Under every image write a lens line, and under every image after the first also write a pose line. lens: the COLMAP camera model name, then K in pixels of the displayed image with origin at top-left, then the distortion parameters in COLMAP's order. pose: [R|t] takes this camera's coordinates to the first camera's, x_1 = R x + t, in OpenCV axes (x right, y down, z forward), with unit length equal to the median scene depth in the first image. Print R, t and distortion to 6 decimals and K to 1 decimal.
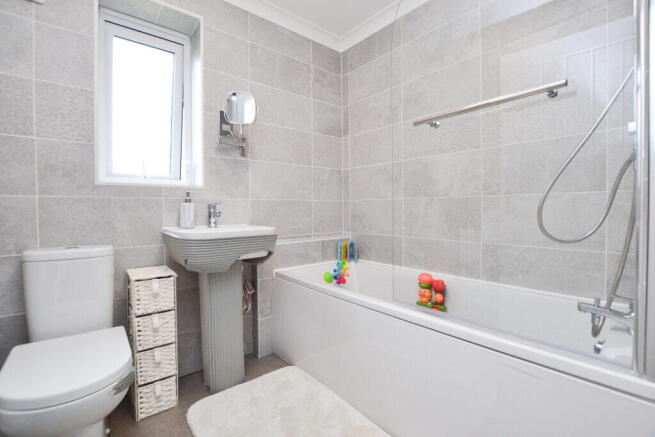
lens RADIAL K [[291.8, 0, 328.7], [0, 291.8, 215.9], [0, 0, 1]] dist [-0.027151, 0.000014]
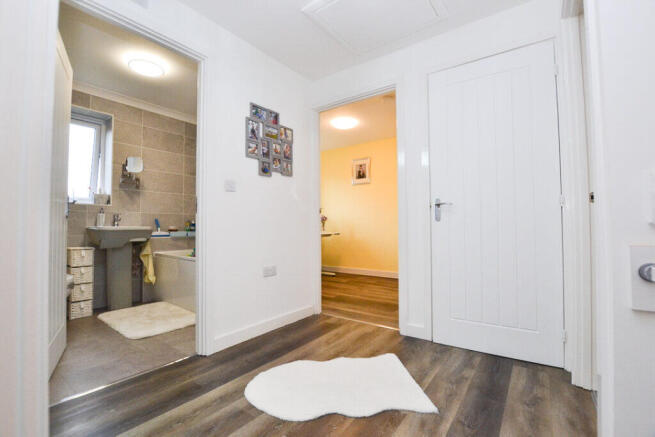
lens RADIAL K [[291.8, 0, 325.8], [0, 291.8, 218.5], [0, 0, 1]] dist [-0.027151, 0.000014]
pose [[0.975363, 0.000874, 0.220605, 0.526649], [0.013258, 0.997953, -0.062567, 0.123838], [-0.220208, 0.063951, 0.973354, -1.140330]]
